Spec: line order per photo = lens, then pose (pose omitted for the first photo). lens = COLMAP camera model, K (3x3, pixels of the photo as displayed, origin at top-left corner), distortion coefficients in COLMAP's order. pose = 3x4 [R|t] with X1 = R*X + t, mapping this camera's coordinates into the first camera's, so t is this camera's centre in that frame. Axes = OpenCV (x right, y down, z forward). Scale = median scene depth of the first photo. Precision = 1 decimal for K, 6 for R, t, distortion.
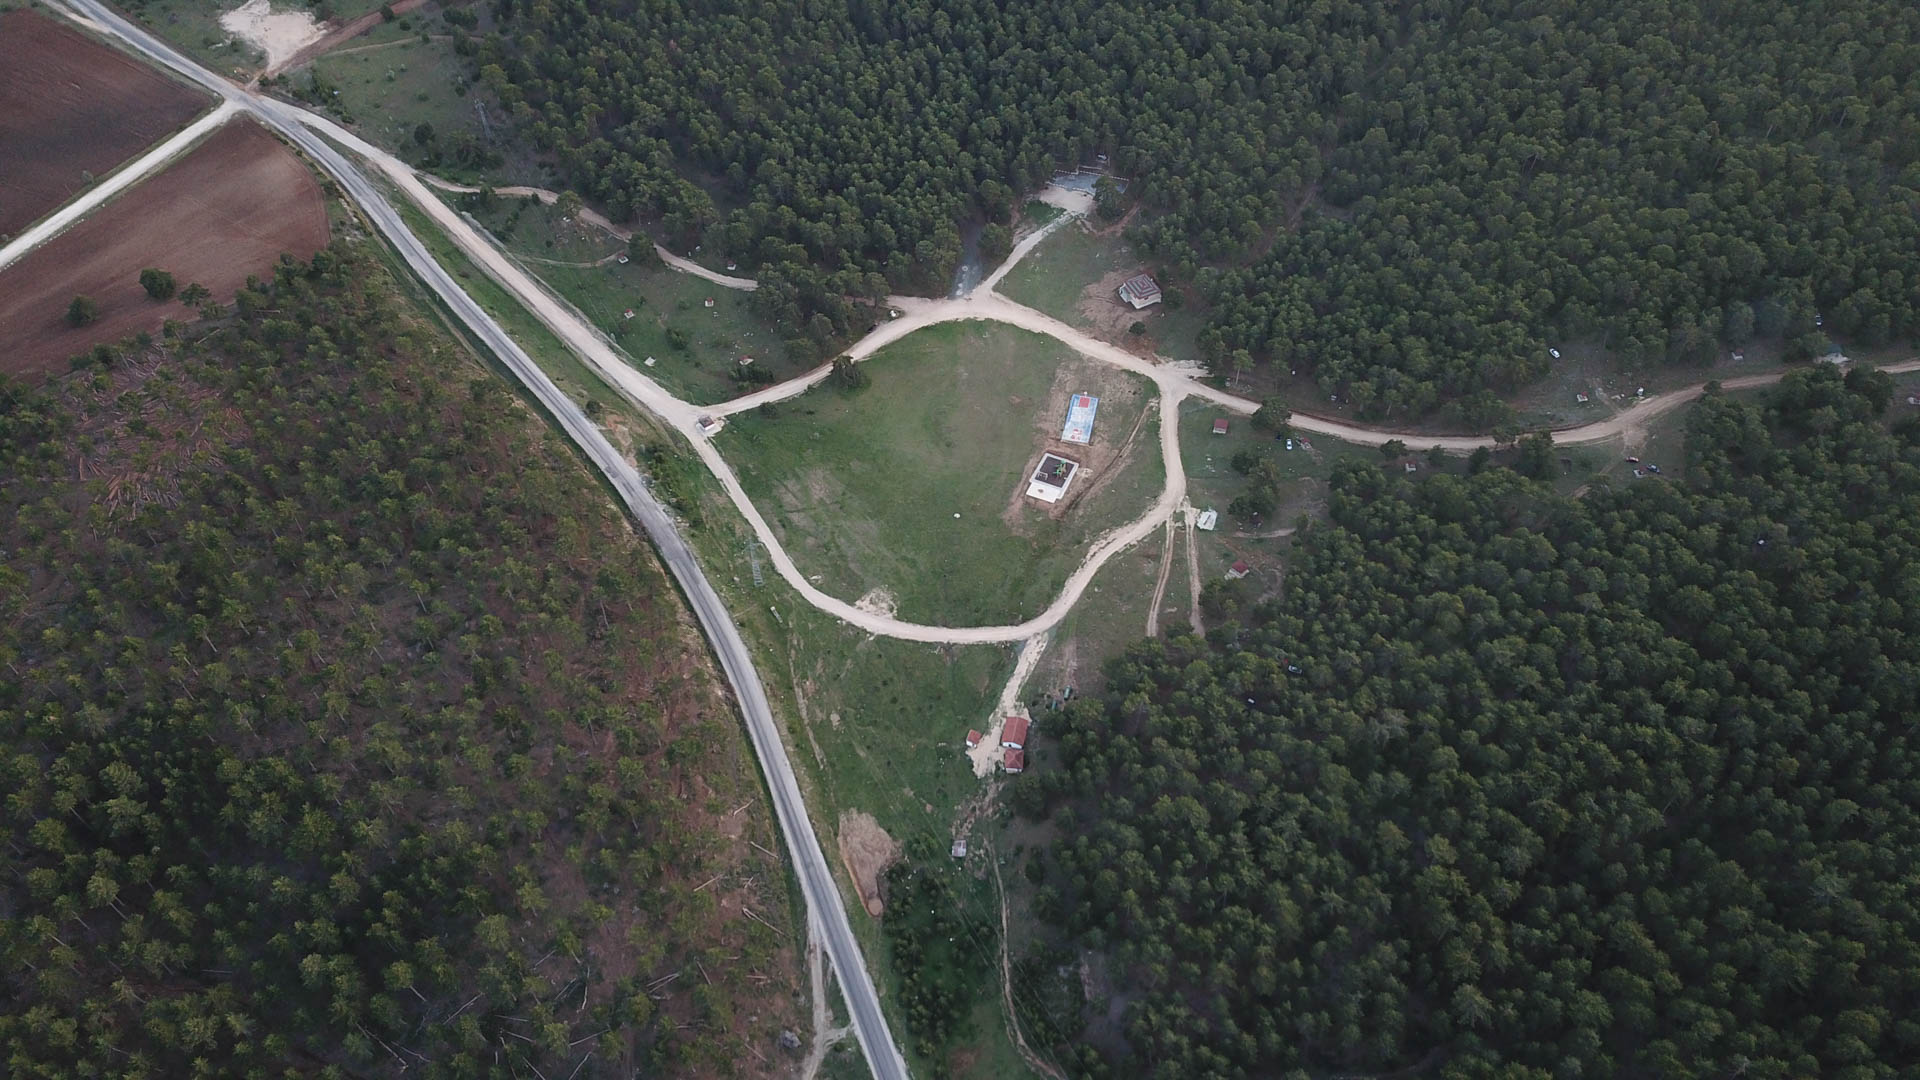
lens RADIAL K [[1471.8, 0, 975.1], [0, 1471.8, 554.7], [0, 0, 1]] dist [0.029356, -0.040277]
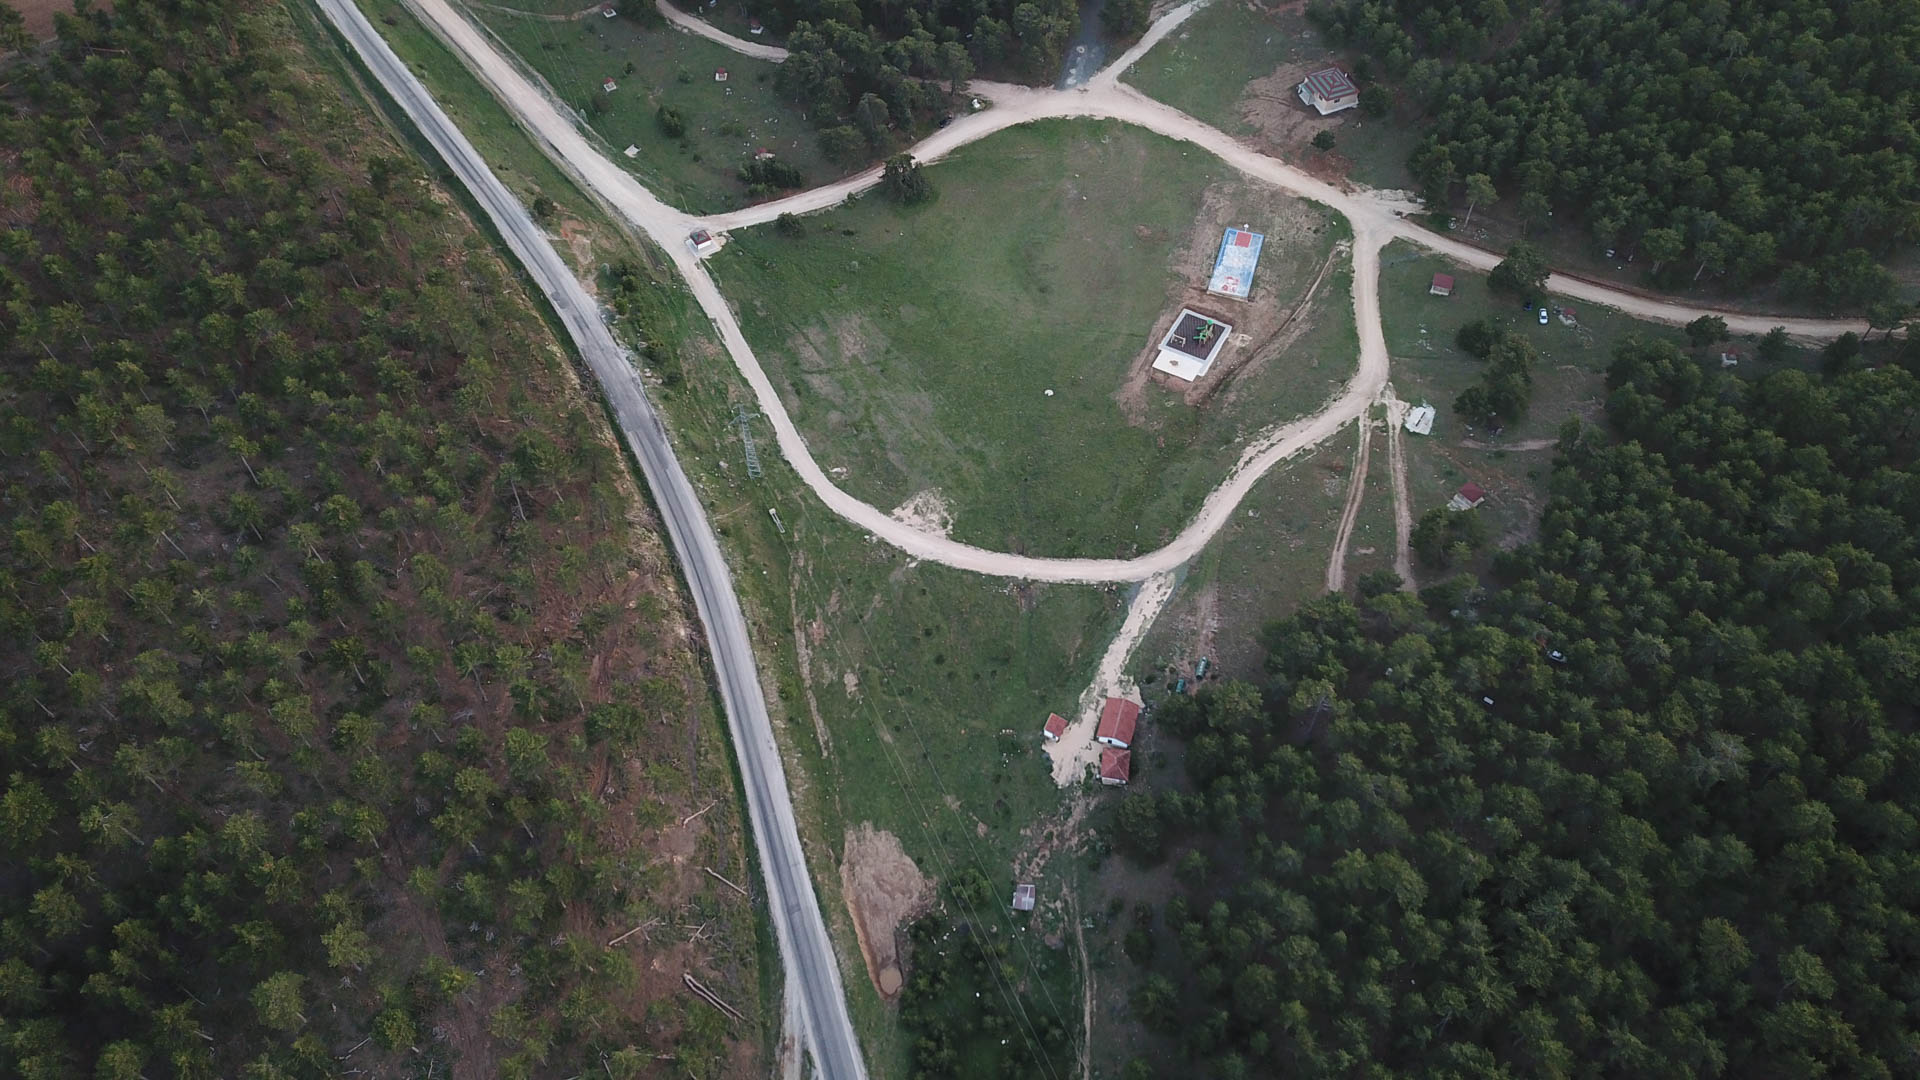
lens RADIAL K [[1471.8, 0, 954.1], [0, 1471.8, 567.1], [0, 0, 1]] dist [0.029356, -0.040277]
pose [[0.996146, 0.065351, -0.058505, -0.011028], [-0.060644, 0.995037, 0.078896, 0.003321], [0.063371, -0.075044, 0.995165, 0.302480]]
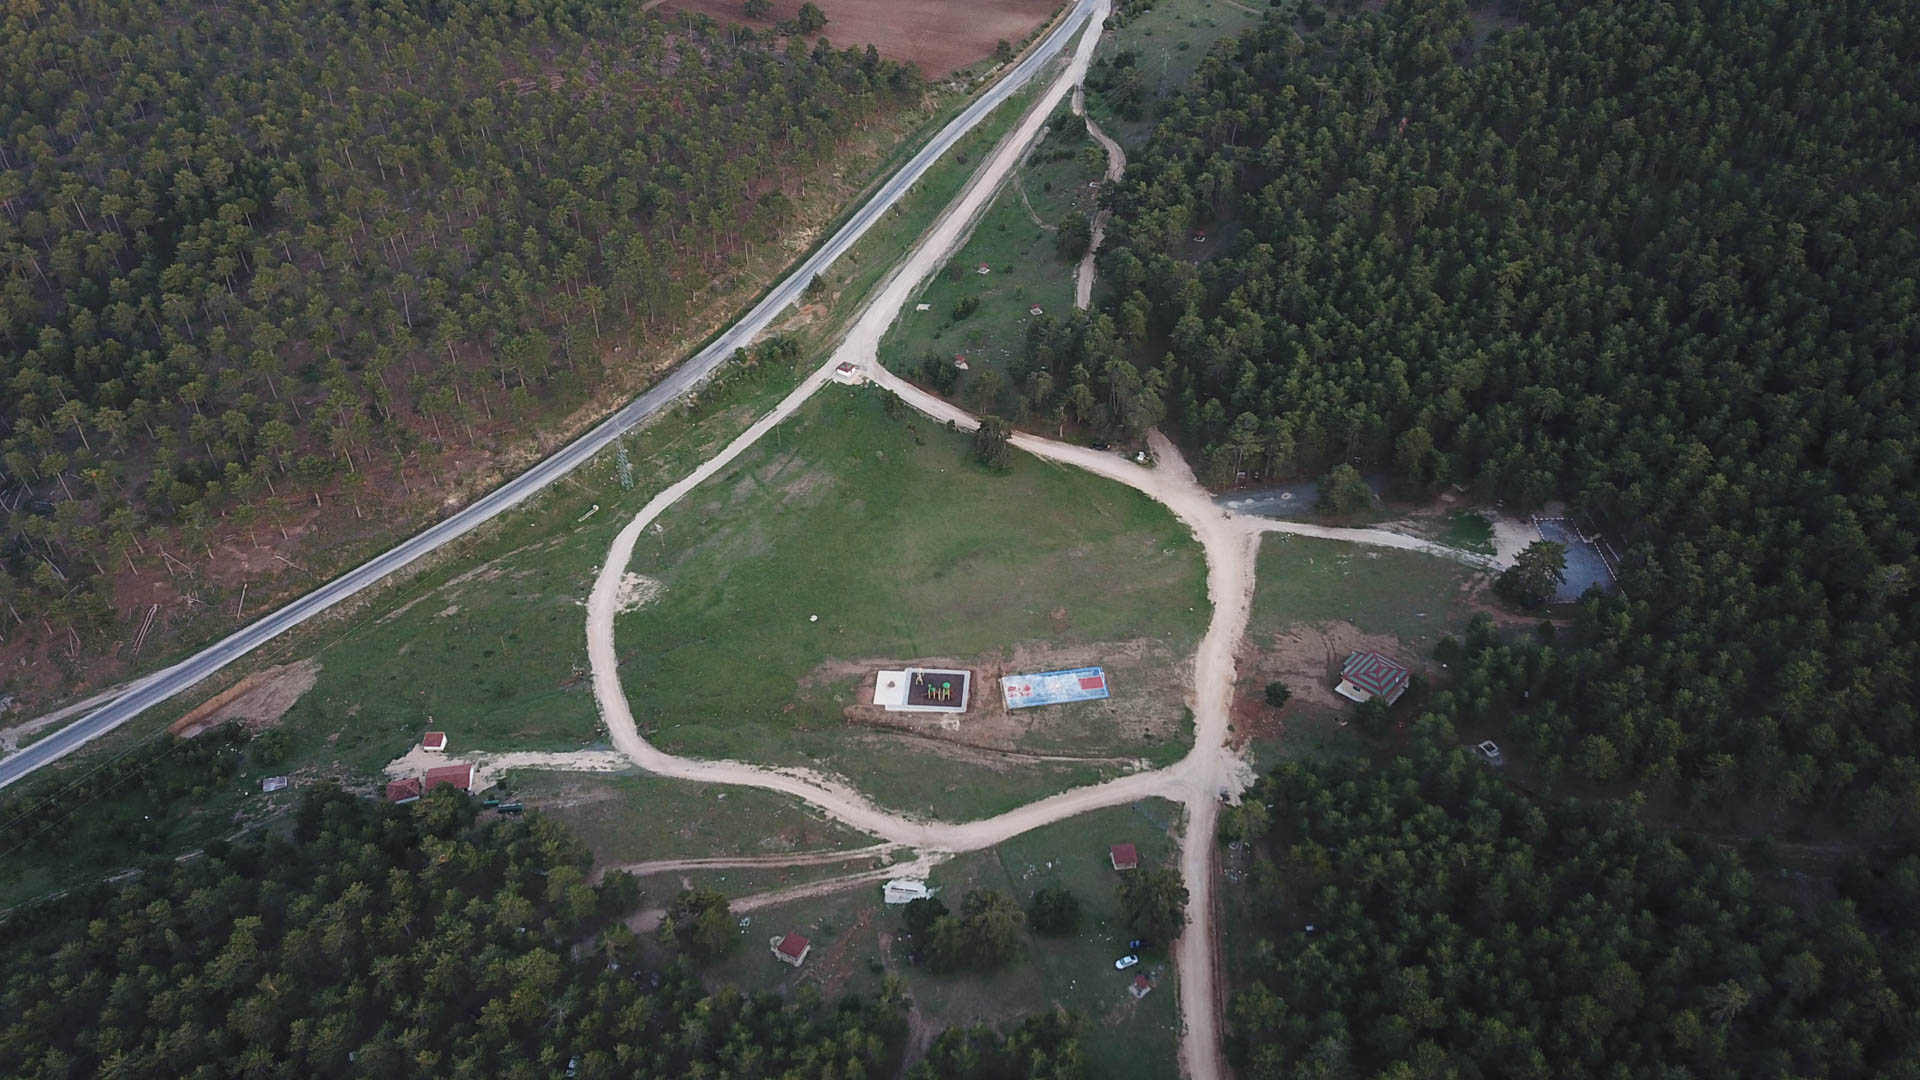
lens RADIAL K [[1471.8, 0, 962.7], [0, 1471.8, 543.8], [0, 0, 1]] dist [0.029356, -0.040277]
pose [[0.344202, 0.600460, -0.721785, 0.489246], [-0.715561, 0.665481, 0.212386, -0.246698], [0.607863, 0.443377, 0.658725, 0.560218]]
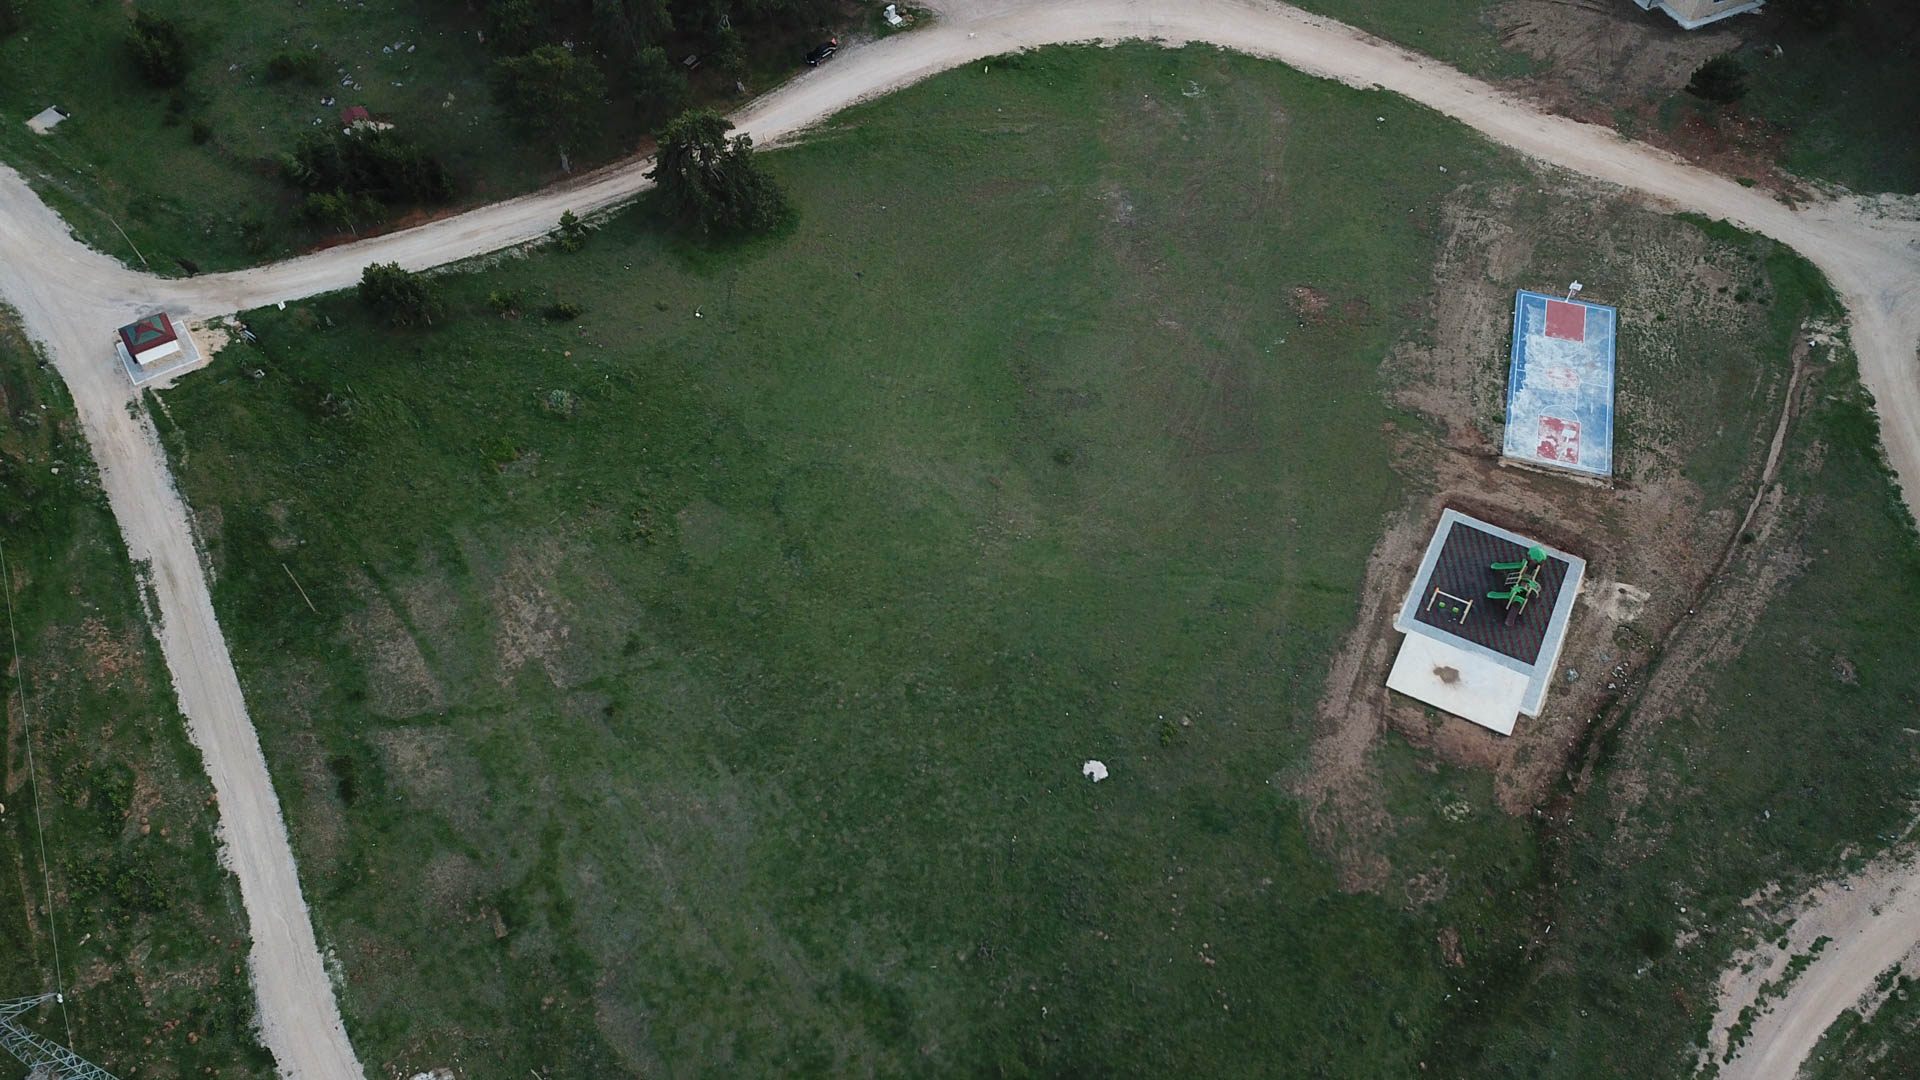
lens RADIAL K [[1471.8, 0, 954.8], [0, 1471.8, 558.2], [0, 0, 1]] dist [0.029356, -0.040277]
pose [[0.997887, 0.048400, -0.043355, -0.025866], [-0.046860, 0.998257, 0.035868, -0.067359], [0.045015, -0.033761, 0.998416, 0.755429]]
